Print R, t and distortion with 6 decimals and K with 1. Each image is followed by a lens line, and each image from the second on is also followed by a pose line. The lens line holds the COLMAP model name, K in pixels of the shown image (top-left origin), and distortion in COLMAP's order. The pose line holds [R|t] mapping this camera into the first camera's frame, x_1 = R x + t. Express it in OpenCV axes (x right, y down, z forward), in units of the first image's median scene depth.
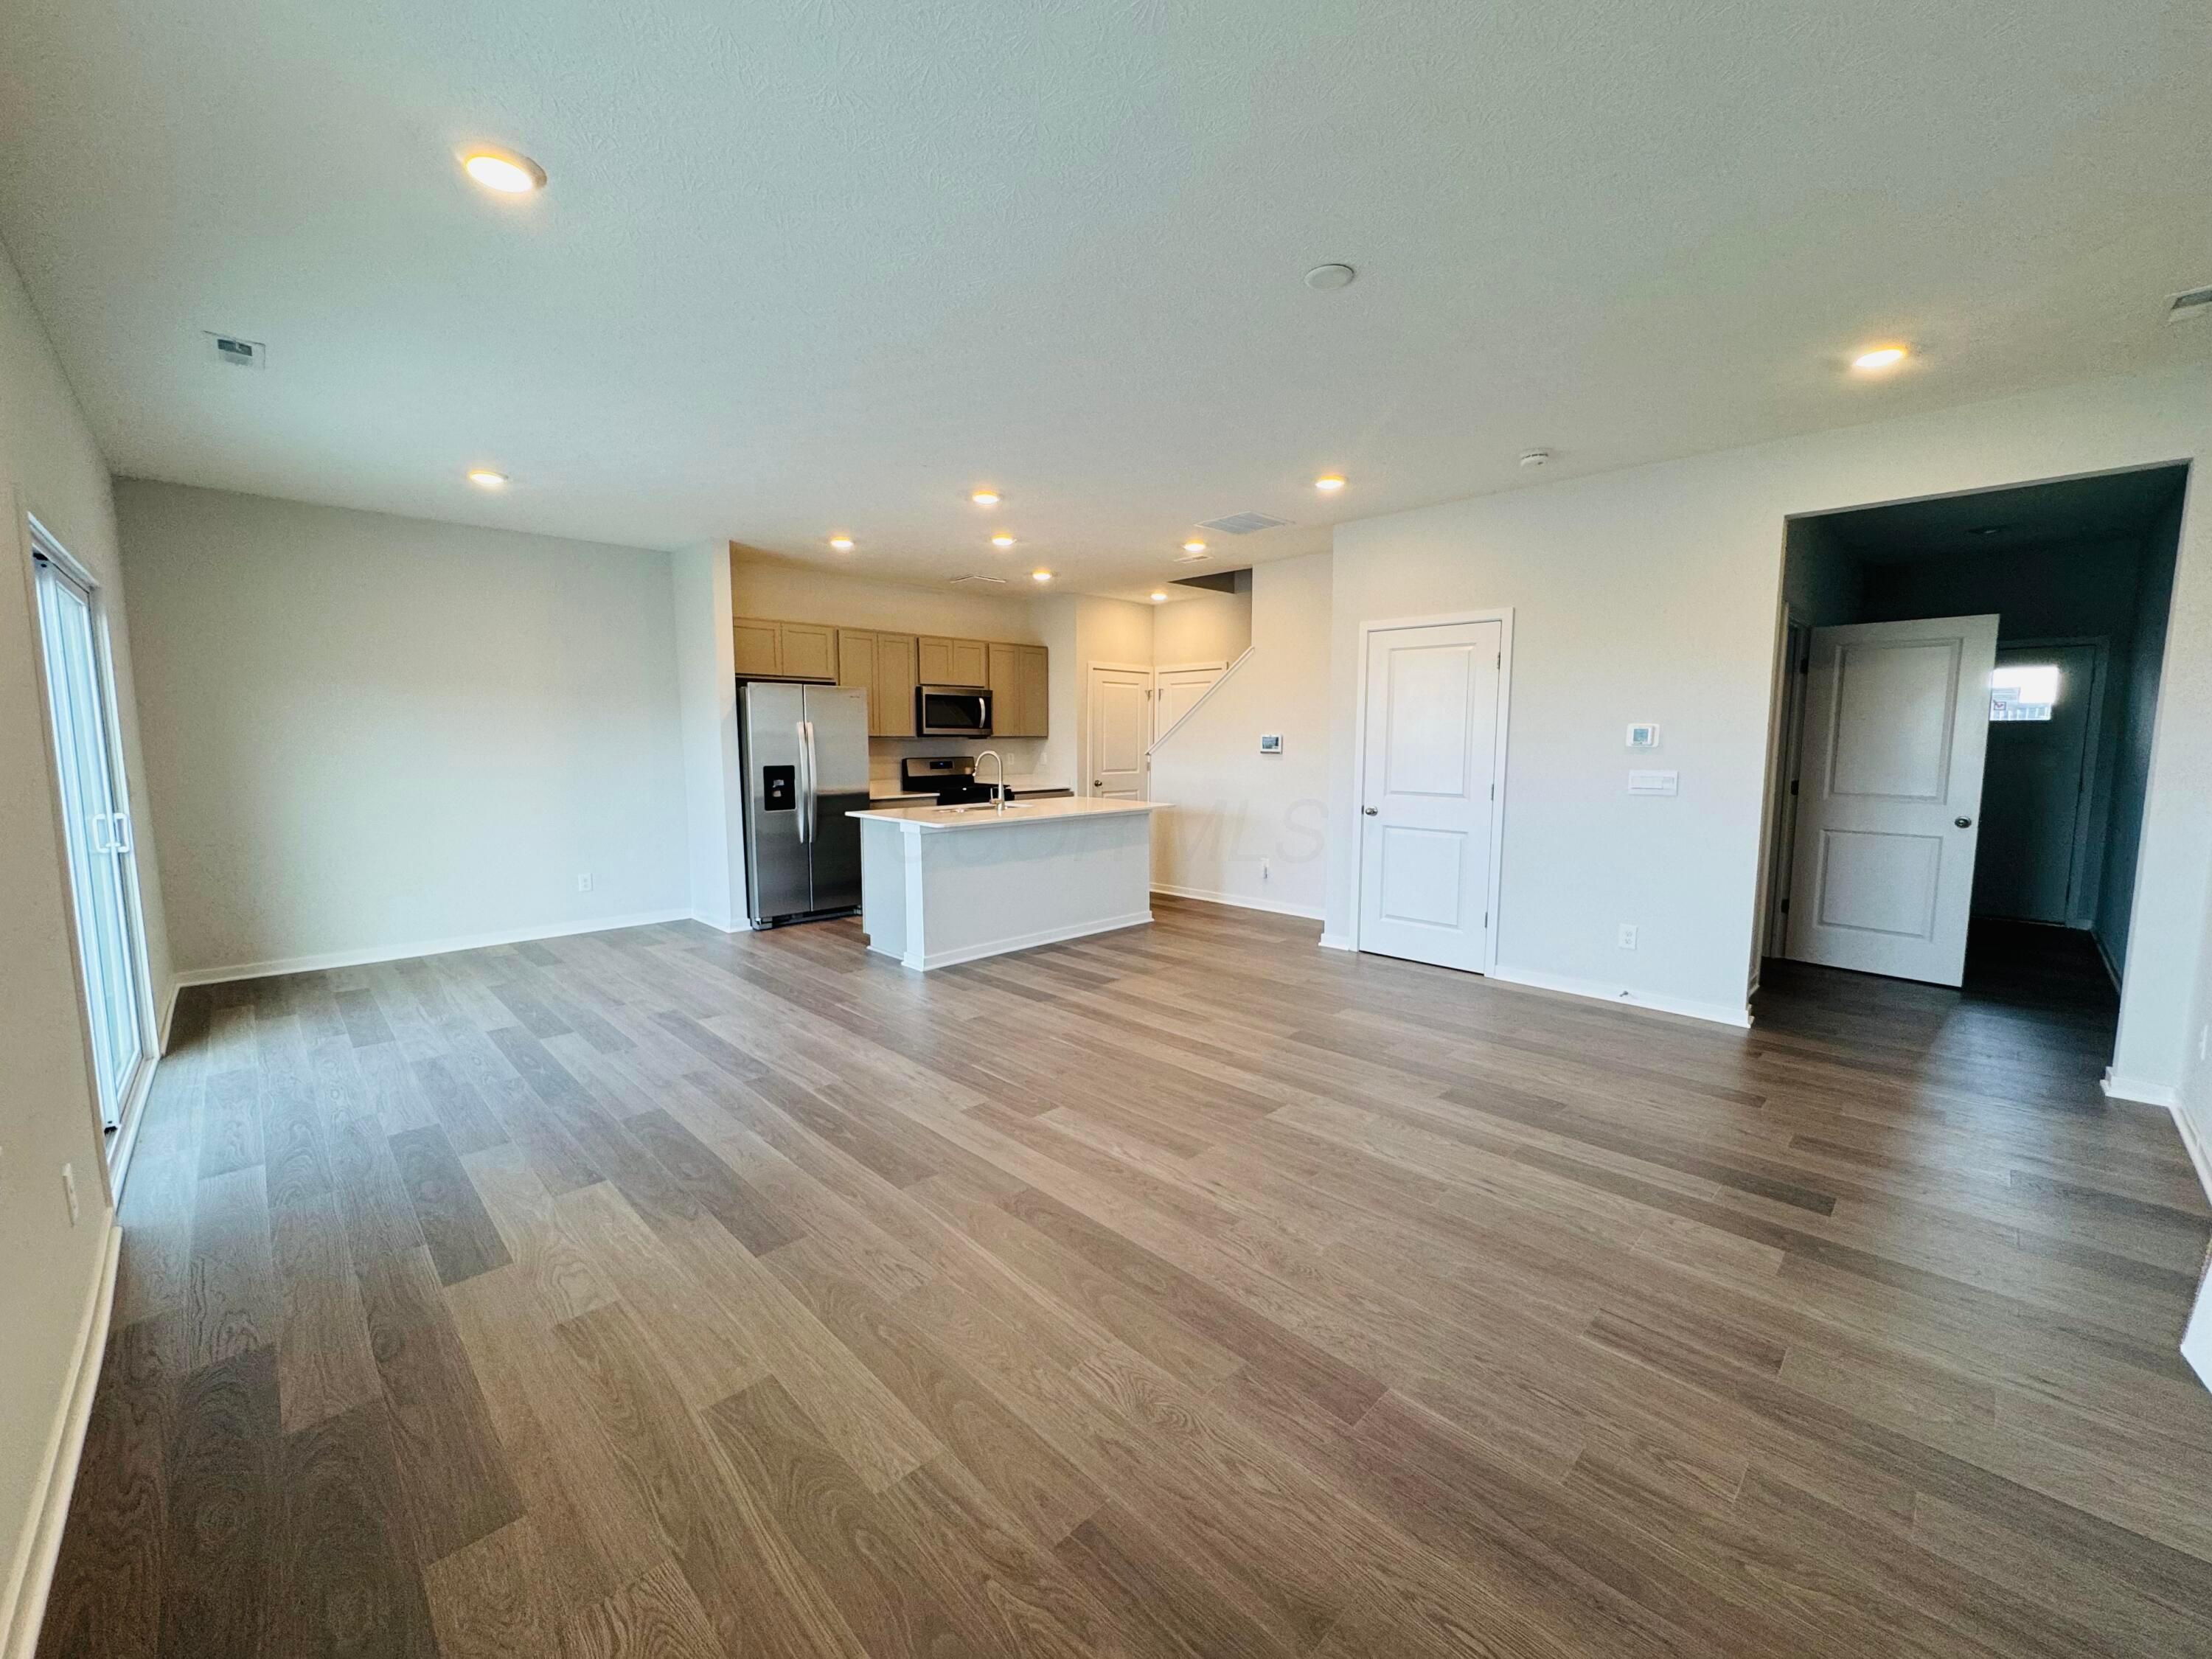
lens RADIAL K [[885.4, 0, 1099.4], [0, 885.4, 832.6], [0, 0, 1]] dist [-0.003793, 0.000844]
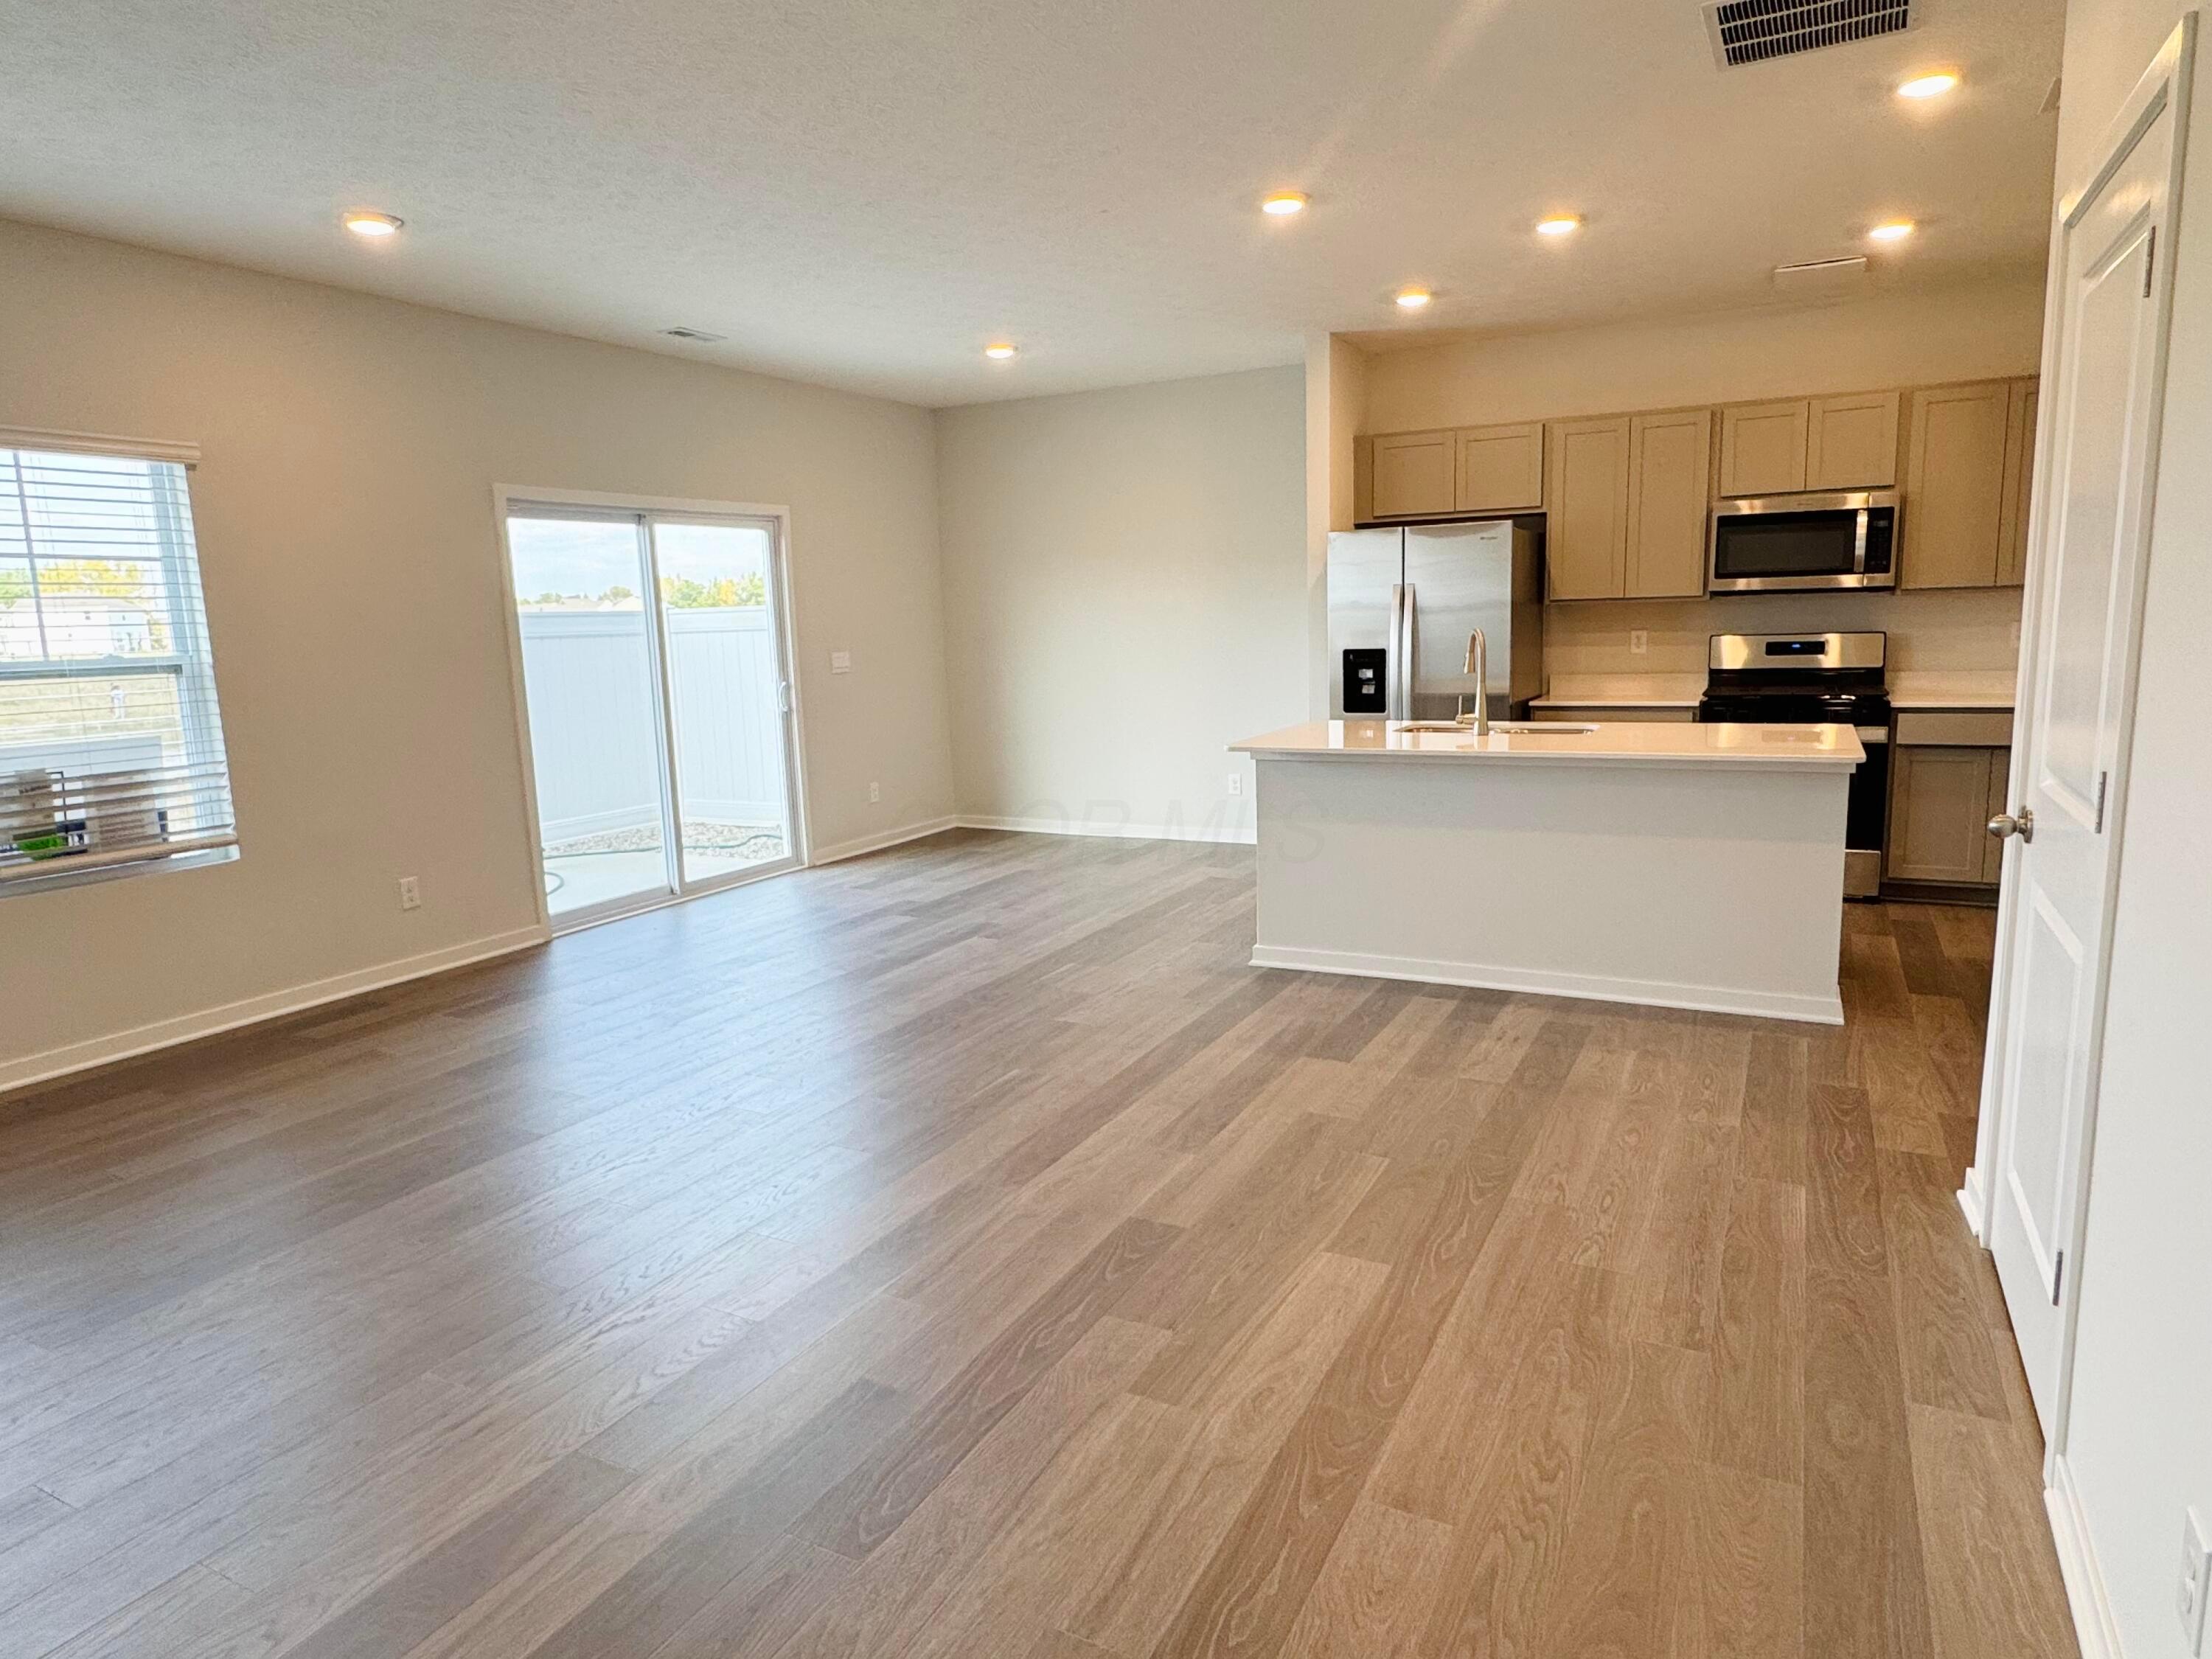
lens RADIAL K [[1315.1, 0, 1090.3], [0, 1315.1, 830.8], [0, 0, 1]] dist [-0.004795, 0.003063]
pose [[0.297544, 0.143677, -0.943835, 0.856482], [-0.069814, 0.989239, 0.128580, -0.077945], [0.952152, 0.027635, 0.304373, 0.728813]]
